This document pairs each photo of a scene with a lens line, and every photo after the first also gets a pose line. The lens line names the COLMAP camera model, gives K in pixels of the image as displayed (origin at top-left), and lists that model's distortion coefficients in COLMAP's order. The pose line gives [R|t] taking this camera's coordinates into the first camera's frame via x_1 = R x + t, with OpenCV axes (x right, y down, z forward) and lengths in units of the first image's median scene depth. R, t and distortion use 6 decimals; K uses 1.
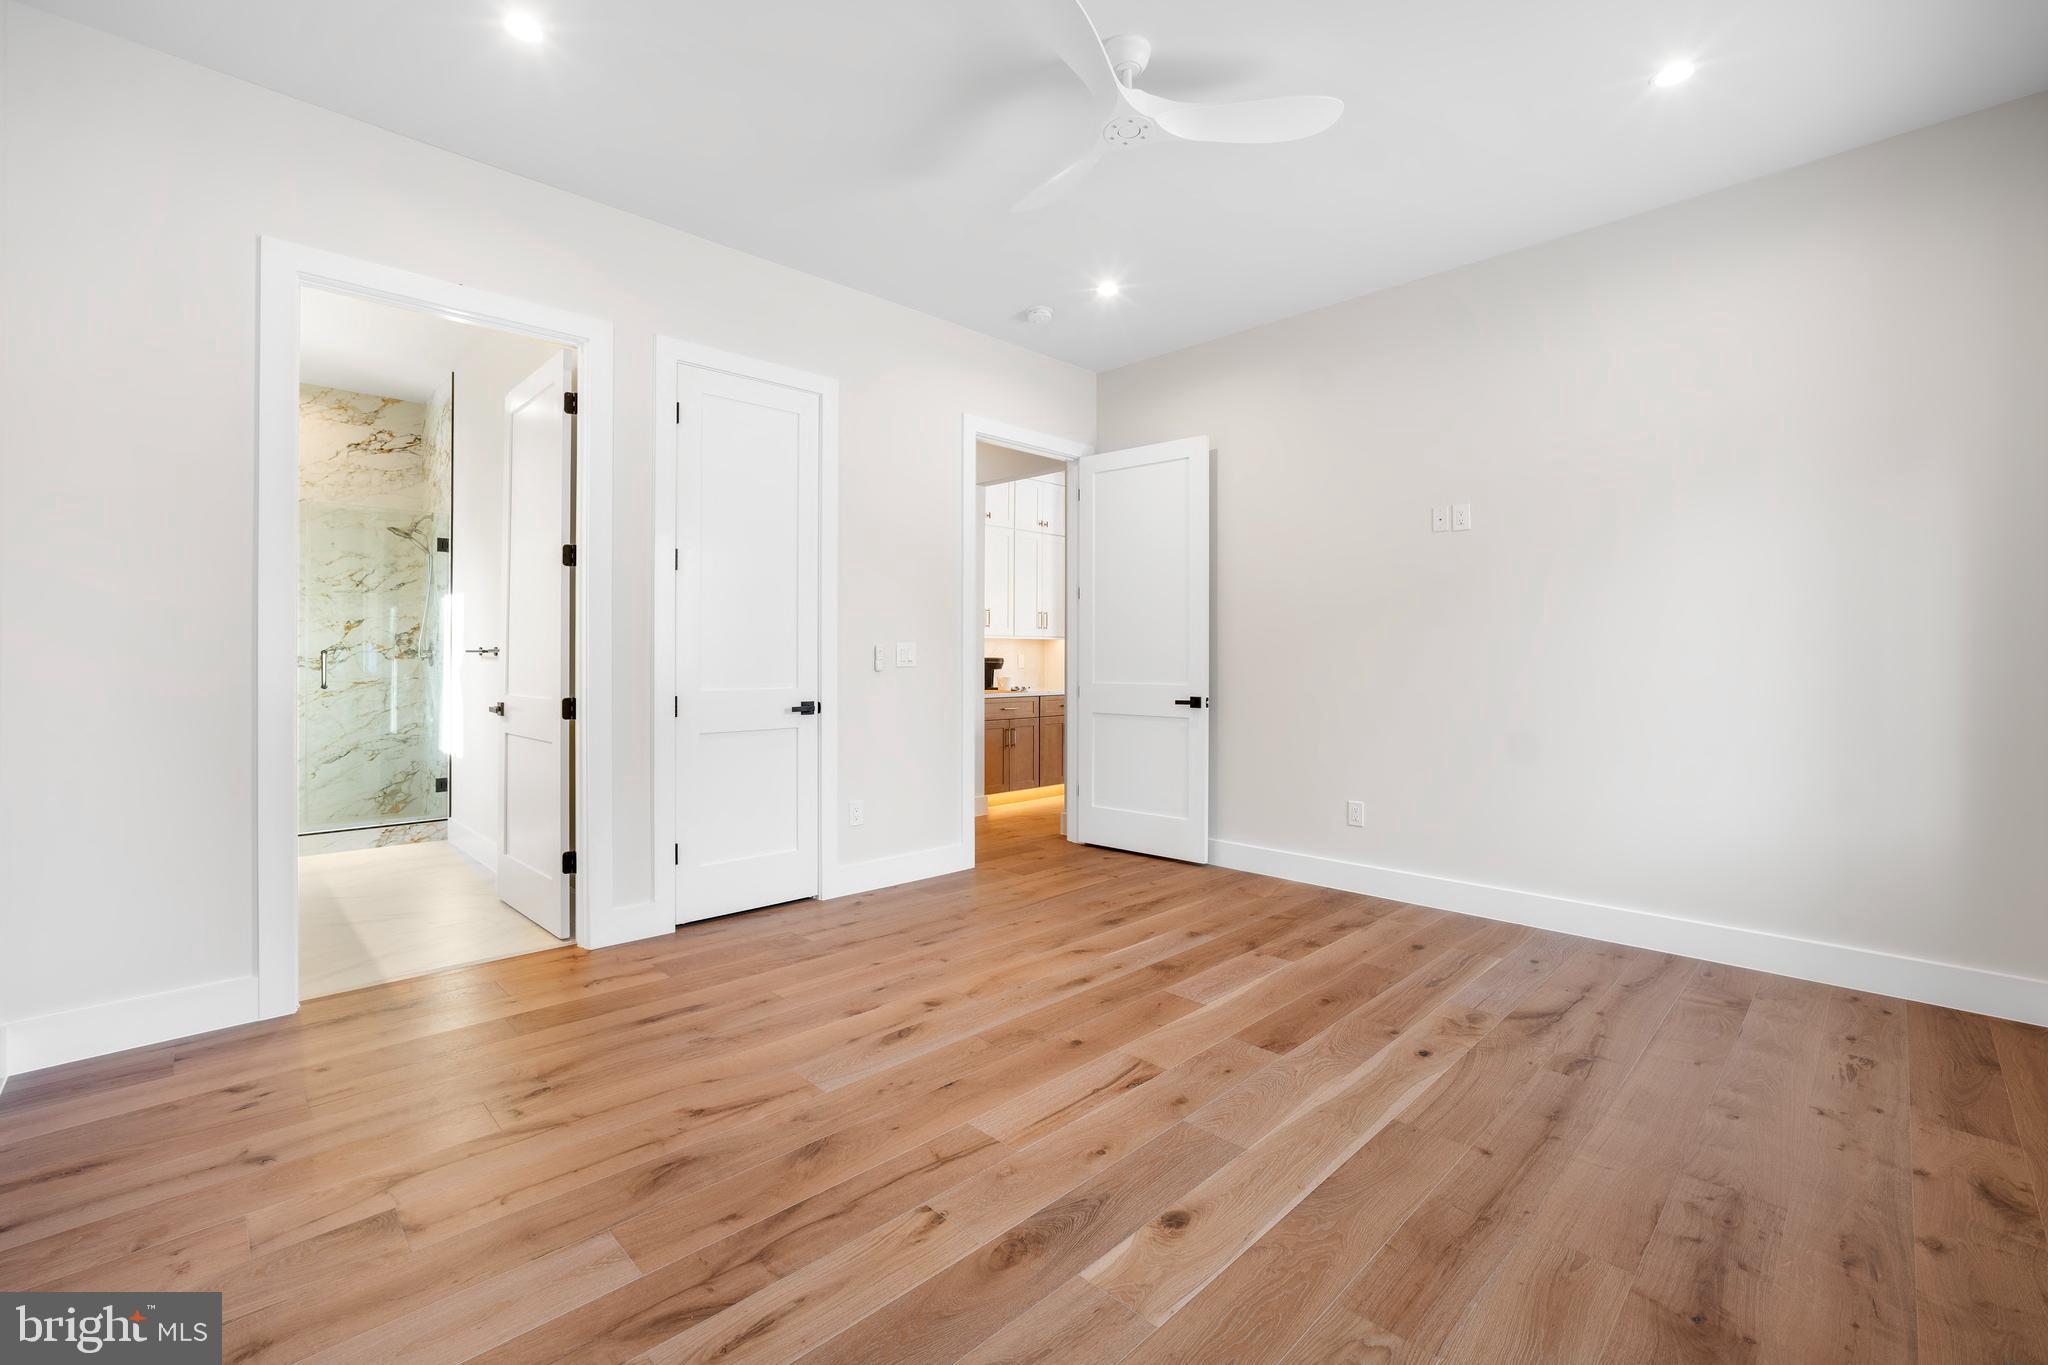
lens RADIAL K [[858.4, 0, 1029.4], [0, 858.4, 668.3], [0, 0, 1]] dist [-0.057186, 0.022663]
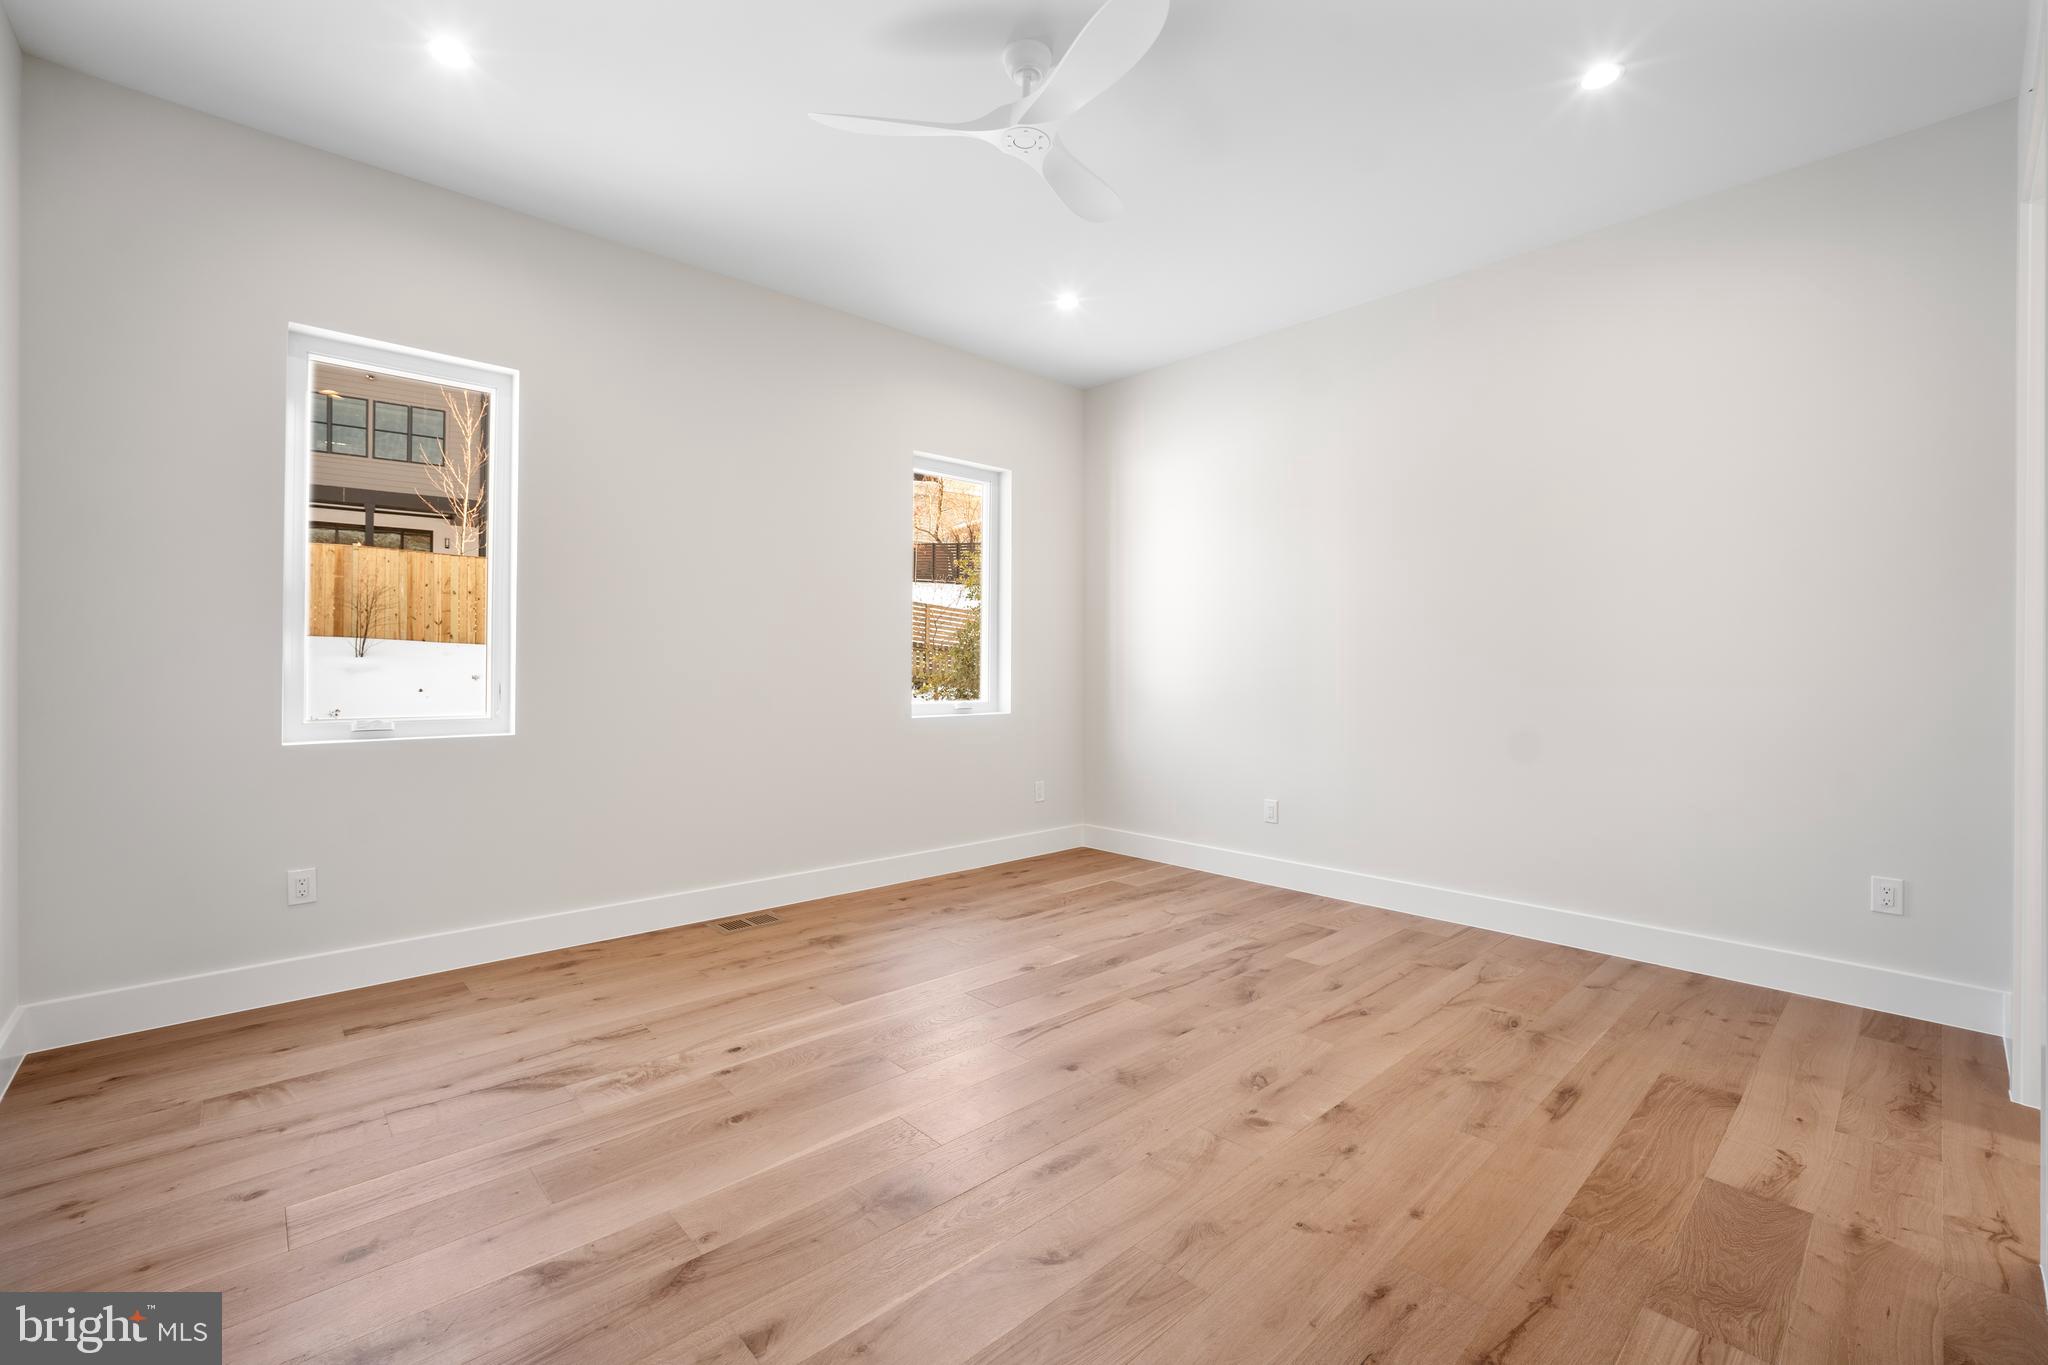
lens RADIAL K [[858.4, 0, 1029.4], [0, 858.4, 668.3], [0, 0, 1]] dist [-0.057186, 0.022663]
pose [[-0.999429, -0.004453, 0.033498, 0.072074], [-0.003903, 0.999857, 0.016460, -0.027485], [-0.033567, 0.016320, -0.999303, 1.924132]]
